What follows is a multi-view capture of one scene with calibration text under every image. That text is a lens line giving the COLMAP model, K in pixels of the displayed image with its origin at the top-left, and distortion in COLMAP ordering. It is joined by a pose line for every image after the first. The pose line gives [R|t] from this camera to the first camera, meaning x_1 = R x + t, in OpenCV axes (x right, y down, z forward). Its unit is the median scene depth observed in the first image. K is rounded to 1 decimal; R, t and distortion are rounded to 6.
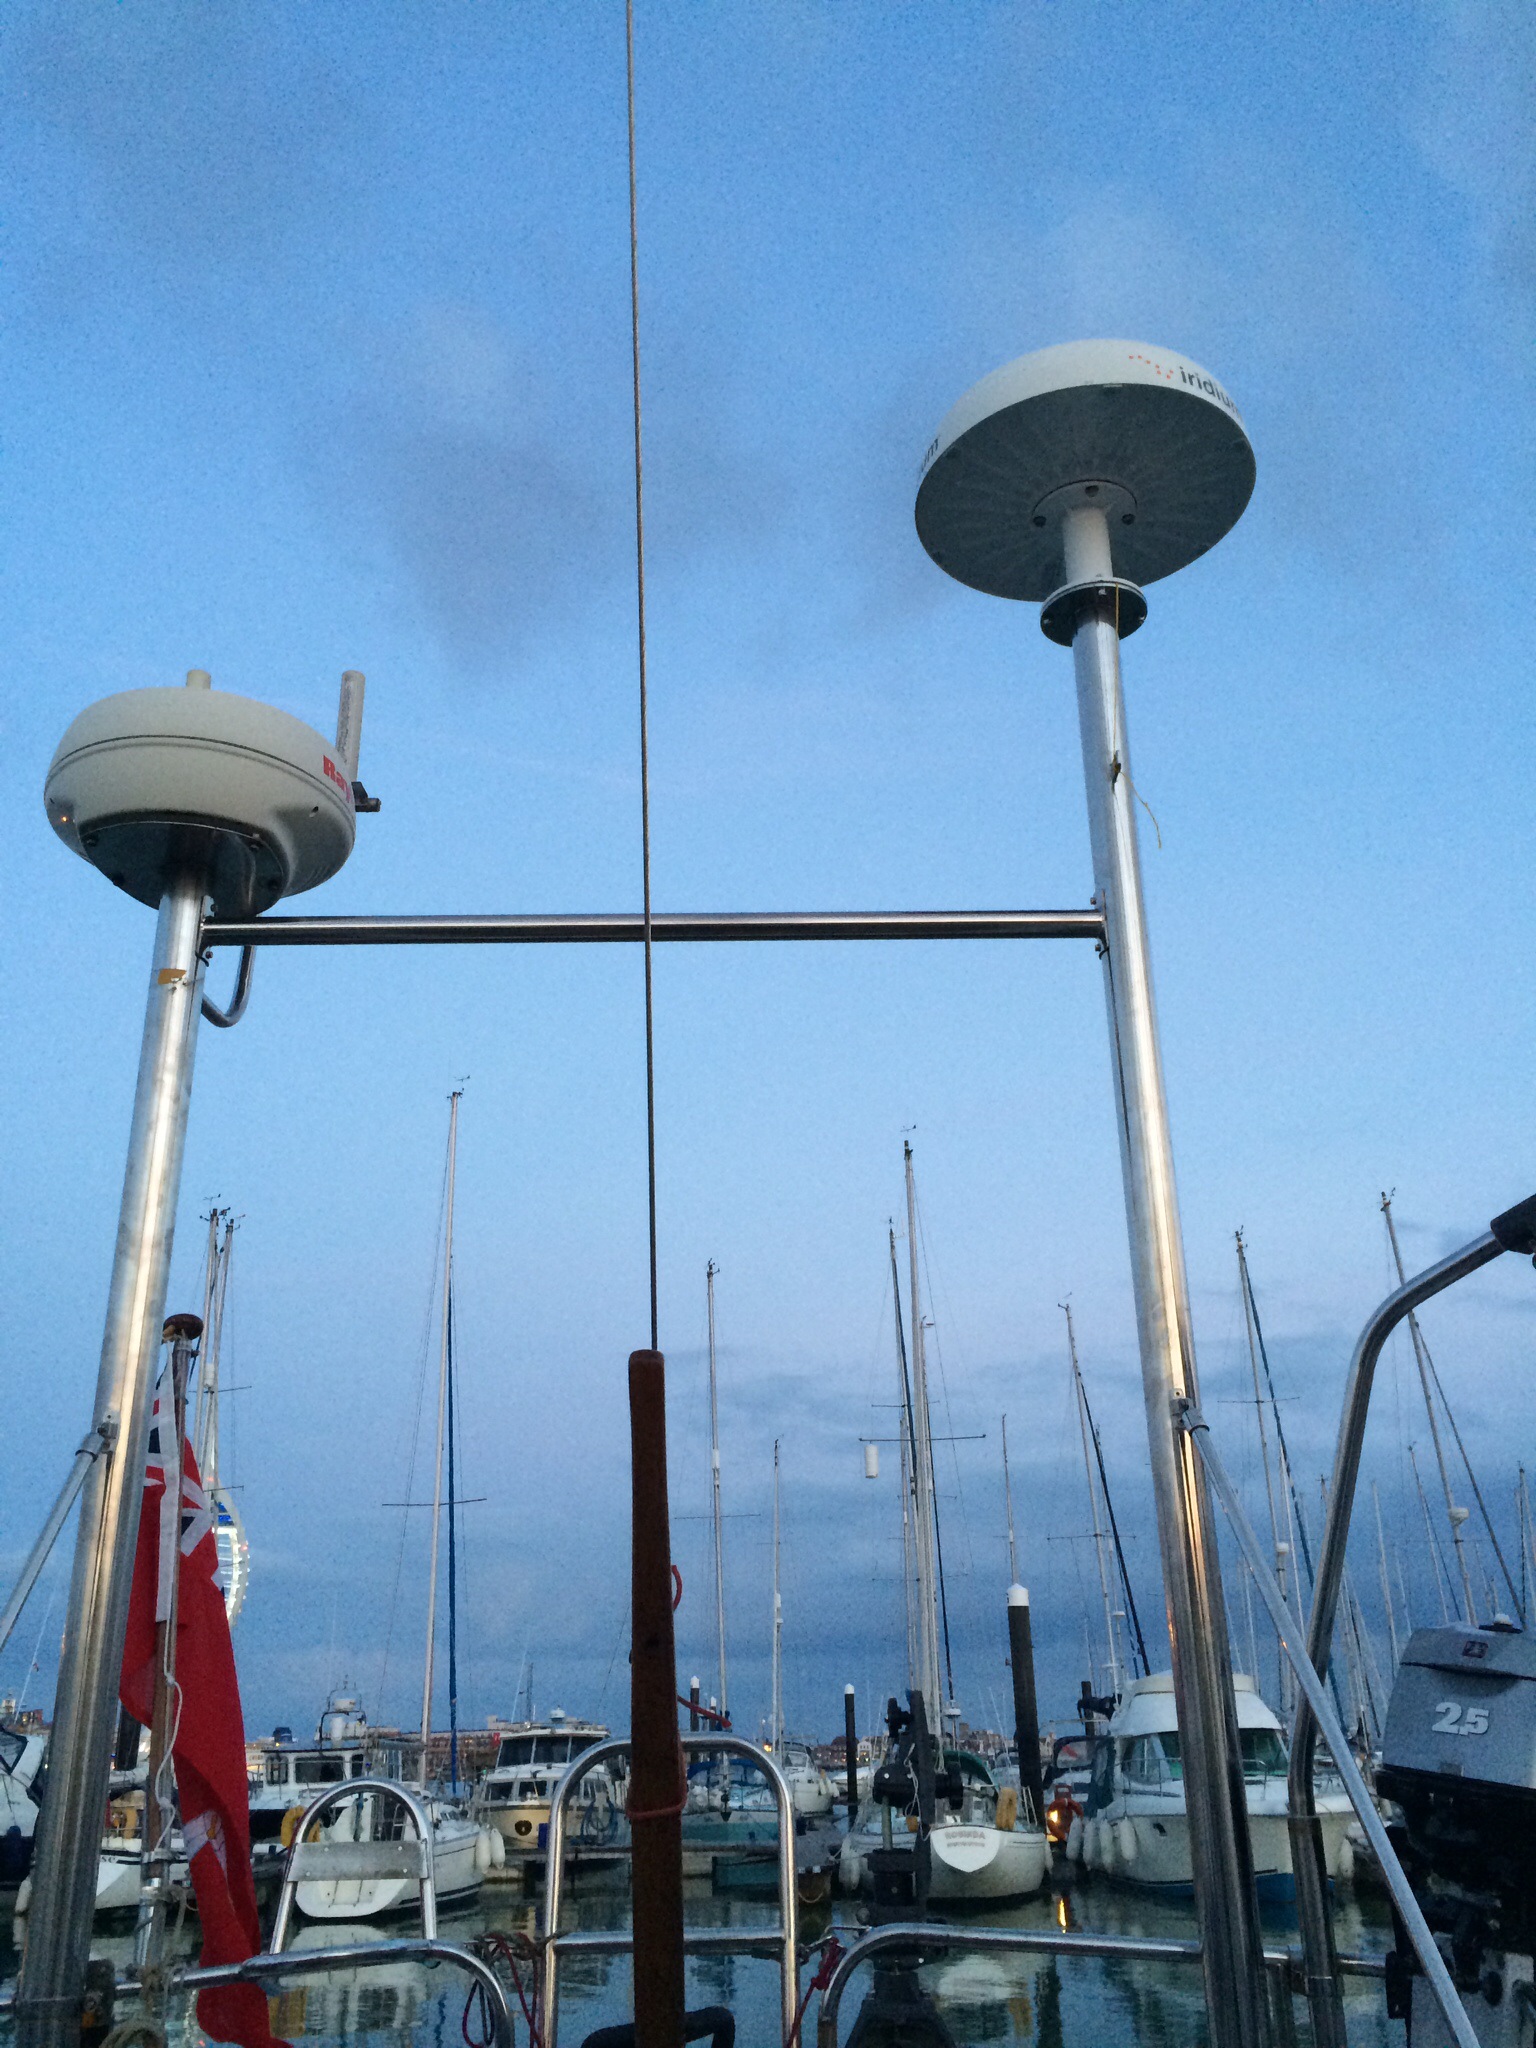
lens RADIAL K [[1777.3, 0, 768.0], [0, 1777.3, 1024.0], [0, 0, 1]] dist [0.057207, -0.004490]
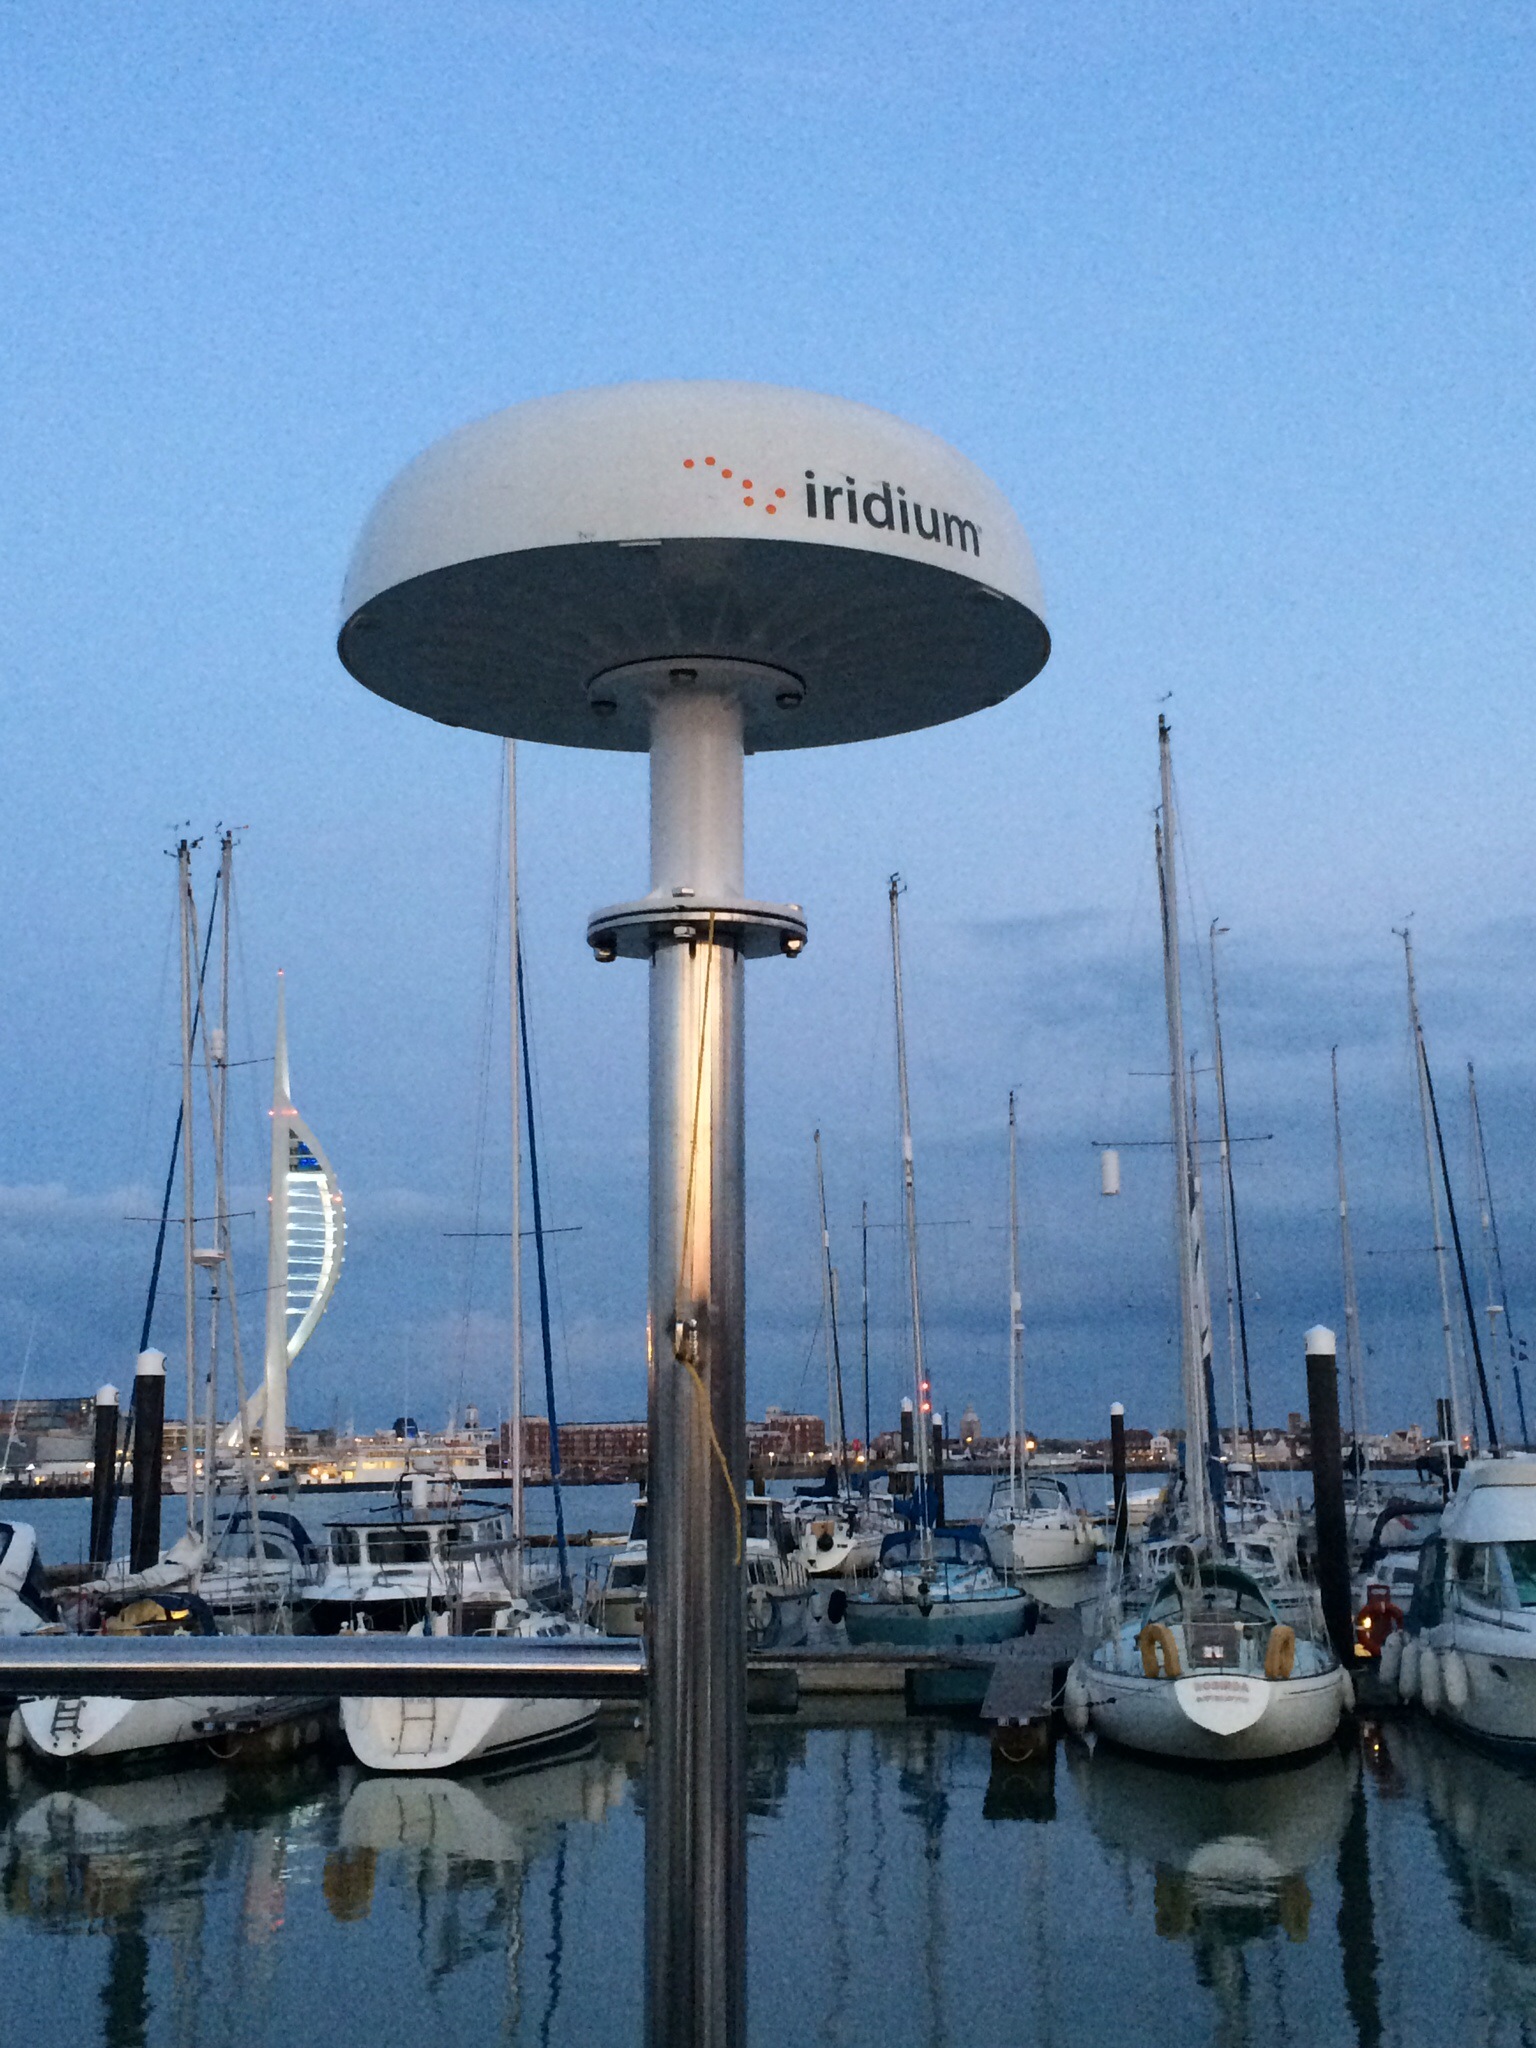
lens RADIAL K [[2490.9, 0, 779.7], [0, 2490.9, 1068.1], [0, 0, 1]] dist [0.010694, 0.620410]
pose [[0.994954, -0.016604, -0.098946, 0.252098], [0.039504, 0.971379, 0.234226, -0.329119], [0.092225, -0.236953, 0.967134, 0.330498]]
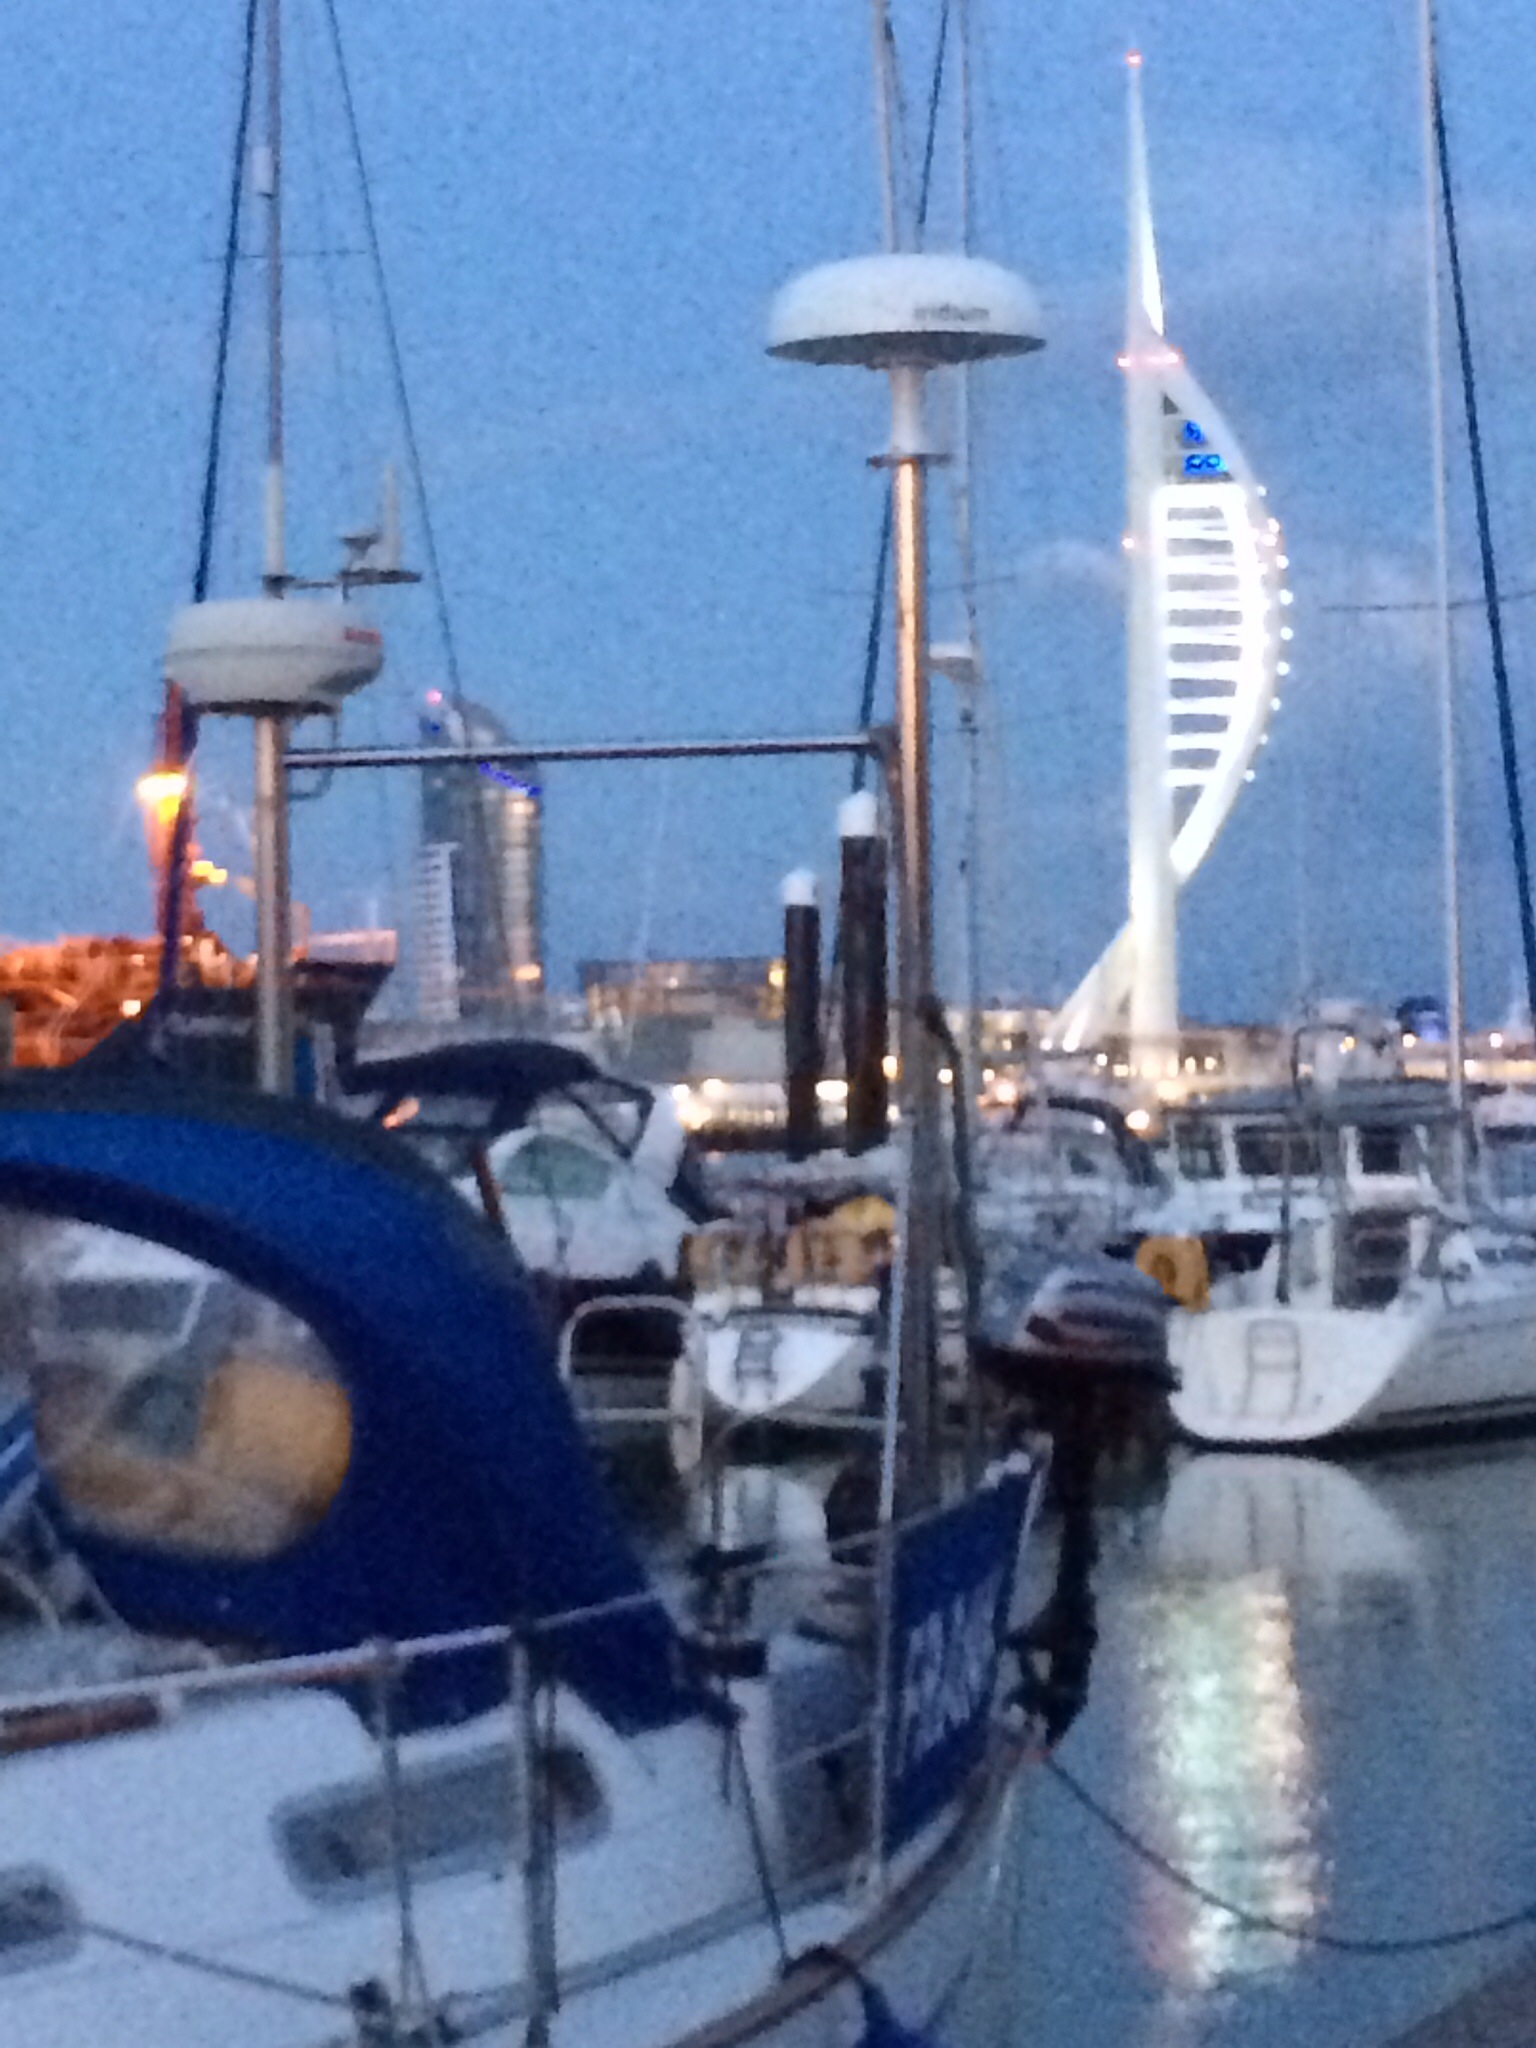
lens RADIAL K [[5503.5, 0, 768.0], [0, 5503.5, 1024.0], [0, 0, 1]] dist [-0.106819, -0.314382]
pose [[0.932206, -0.004093, -0.361906, 1.406262], [0.138030, 0.928382, 0.345042, -1.172025], [0.334575, -0.371604, 0.866008, -2.402080]]
